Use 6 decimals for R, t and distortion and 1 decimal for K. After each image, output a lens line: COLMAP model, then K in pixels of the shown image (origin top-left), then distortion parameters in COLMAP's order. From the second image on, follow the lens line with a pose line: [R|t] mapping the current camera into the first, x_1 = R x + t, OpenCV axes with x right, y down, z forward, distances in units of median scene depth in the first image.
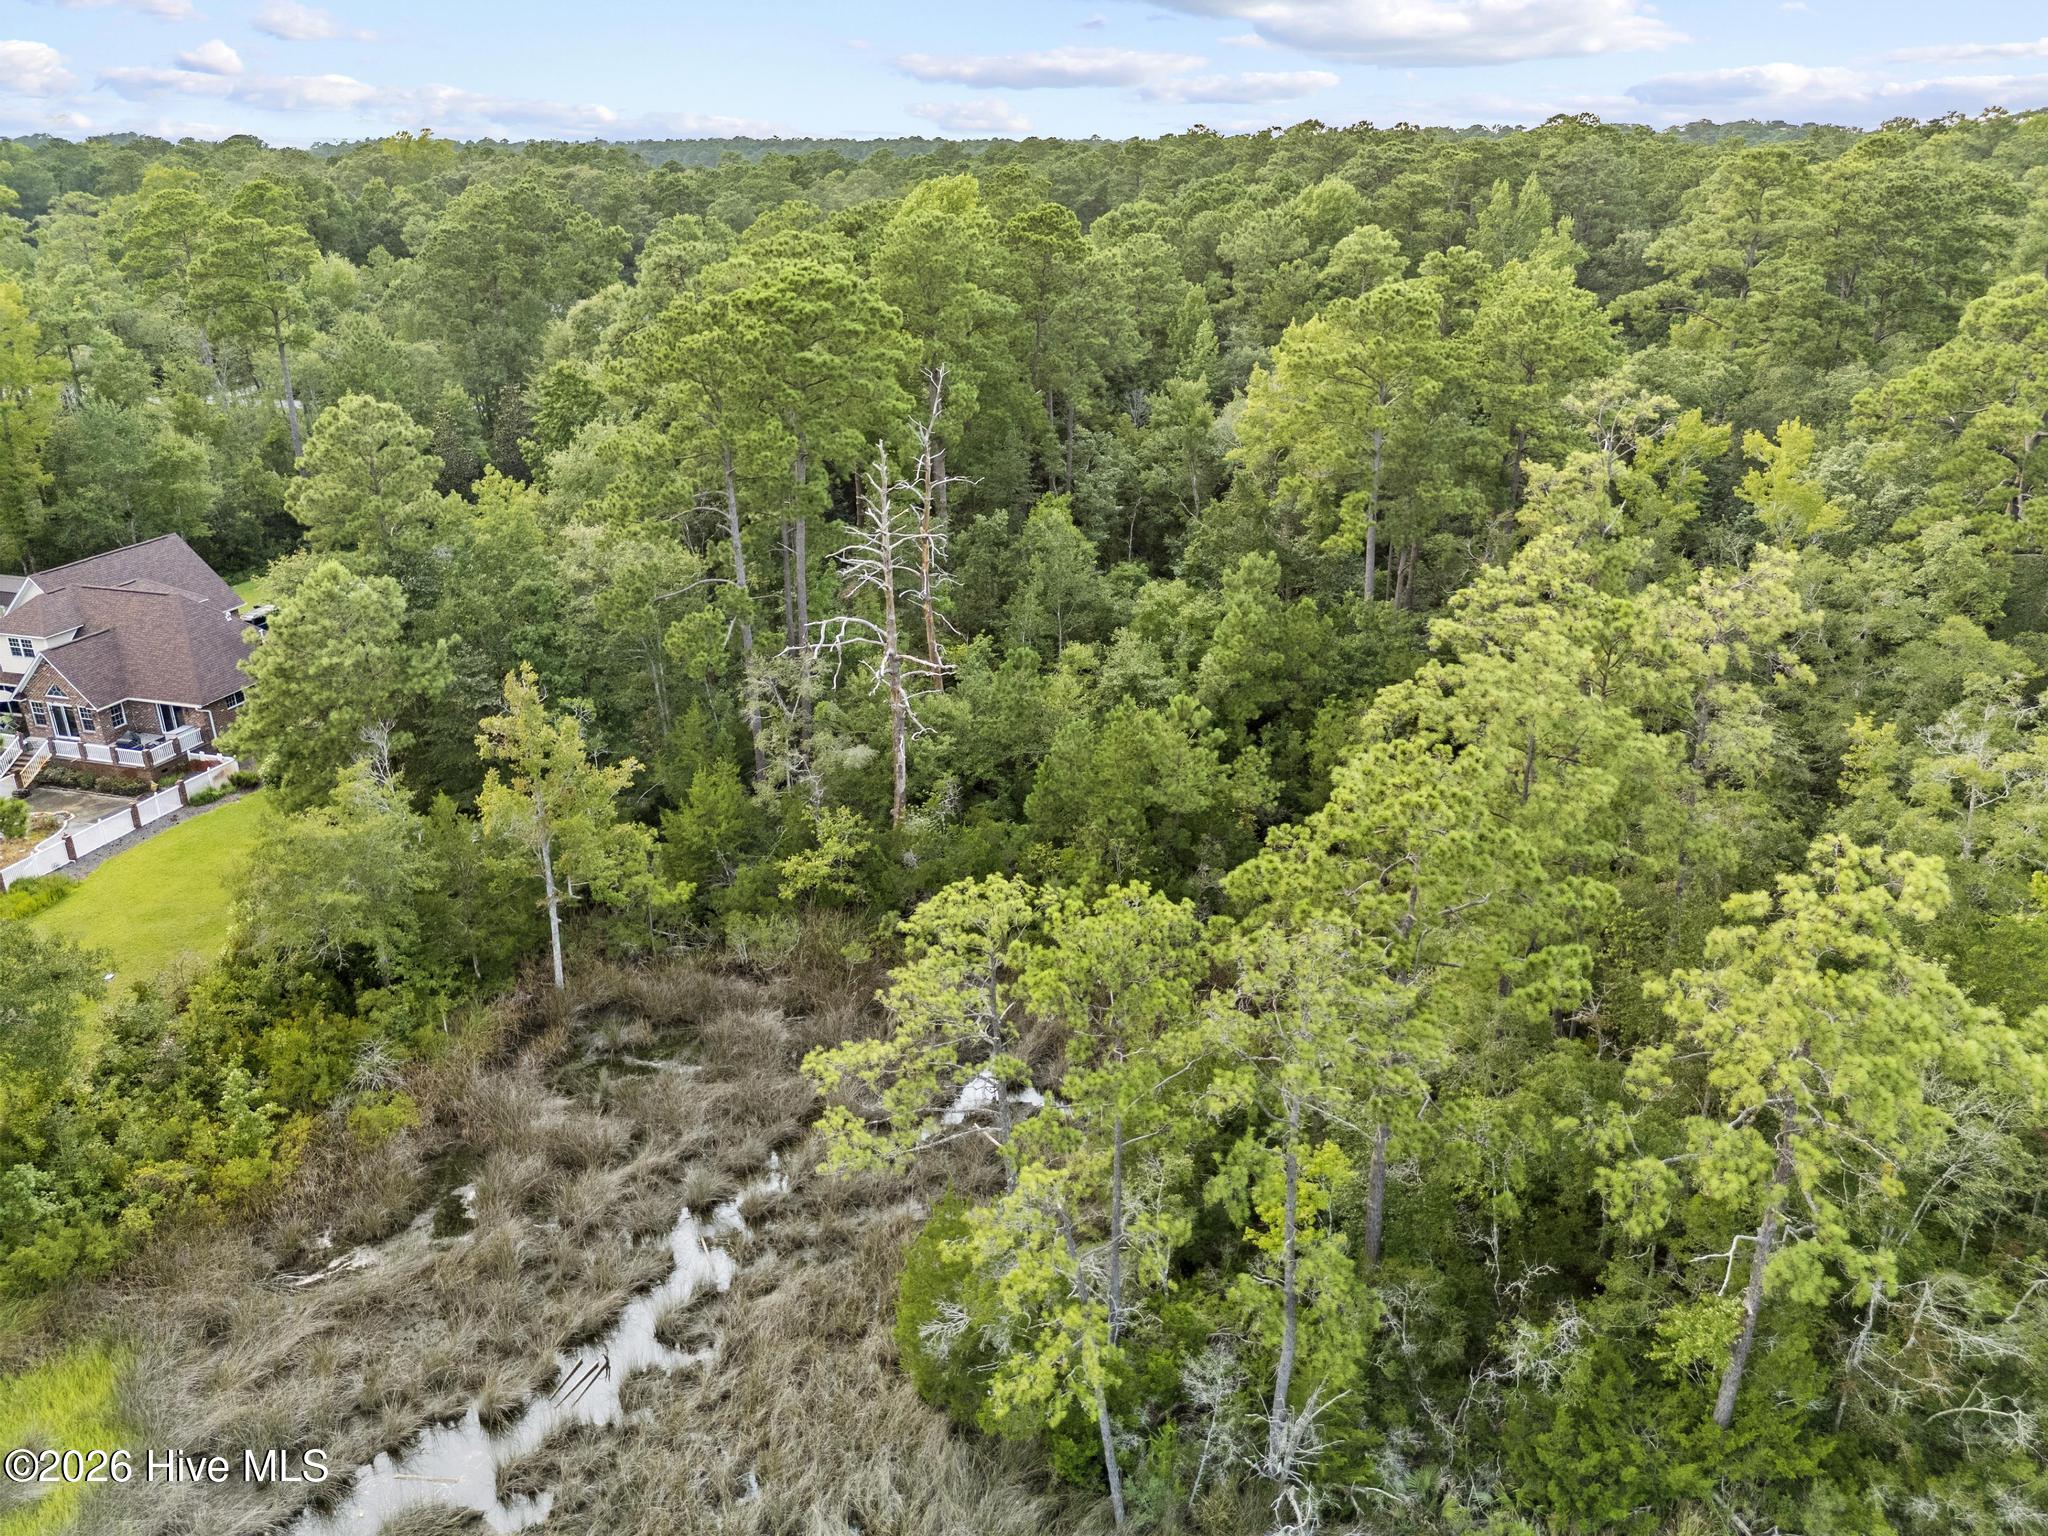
lens RADIAL K [[1504.5, 0, 1030.1], [0, 1504.5, 770.3], [0, 0, 1]] dist [0.057903, -0.051489]
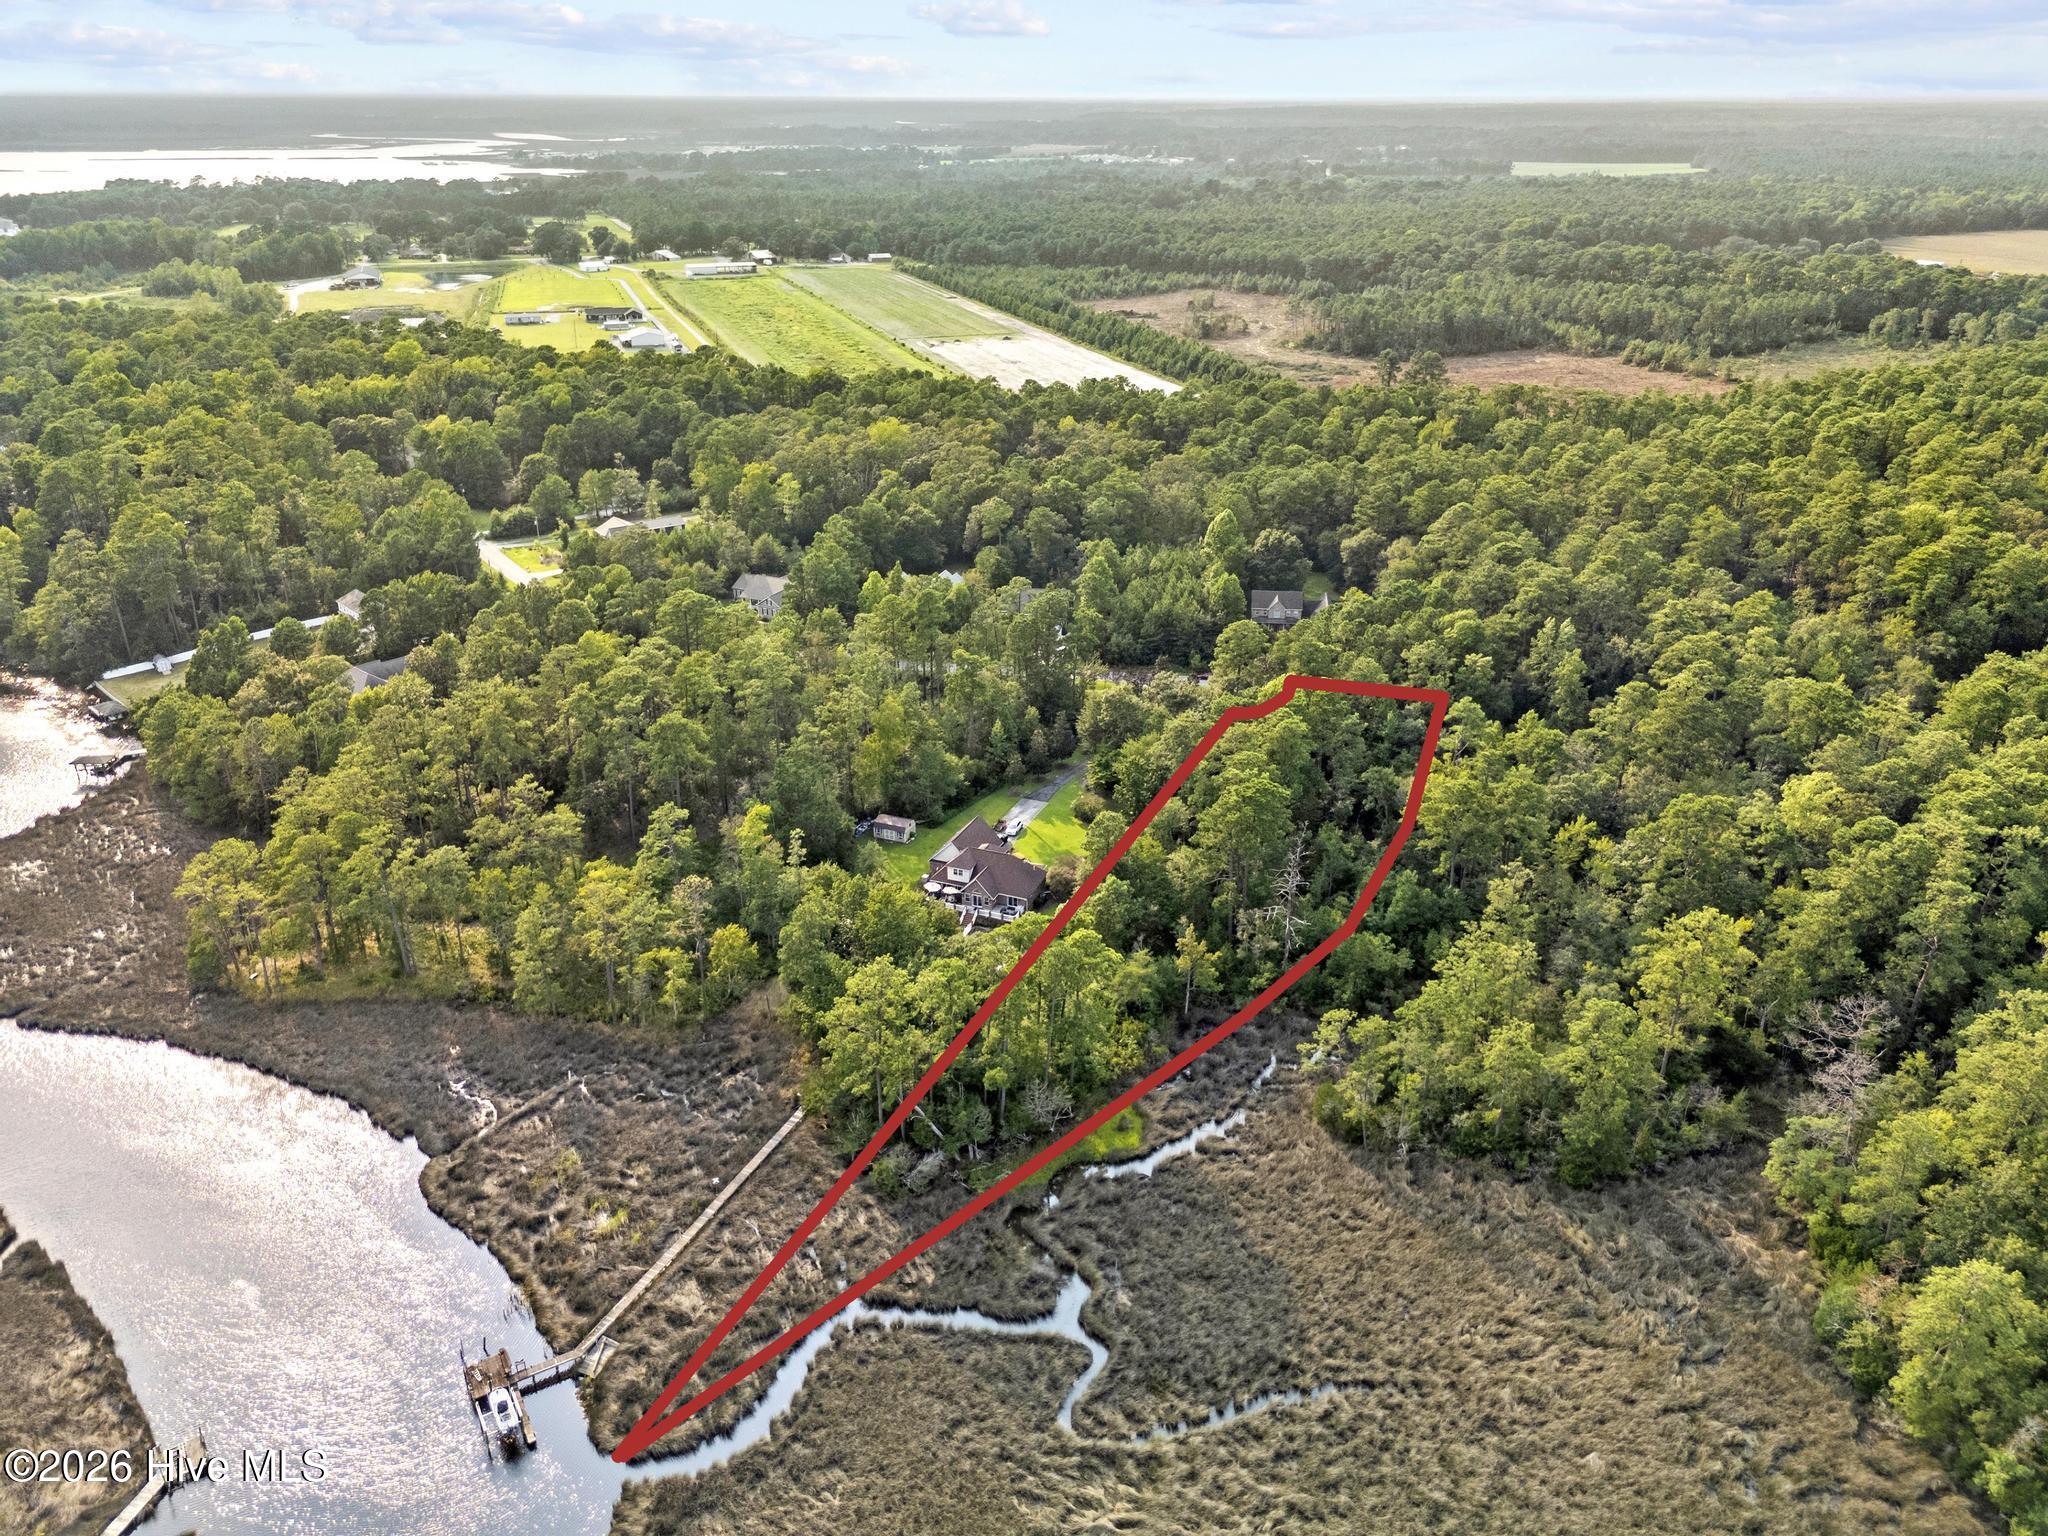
lens RADIAL K [[1504.5, 0, 1014.5], [0, 1504.5, 754.9], [0, 0, 1]] dist [0.057903, -0.051489]
pose [[0.992261, 0.048891, -0.114140, -0.522775], [-0.047061, 0.998717, 0.018674, -0.733070], [0.114906, -0.013158, 0.993289, -3.628477]]
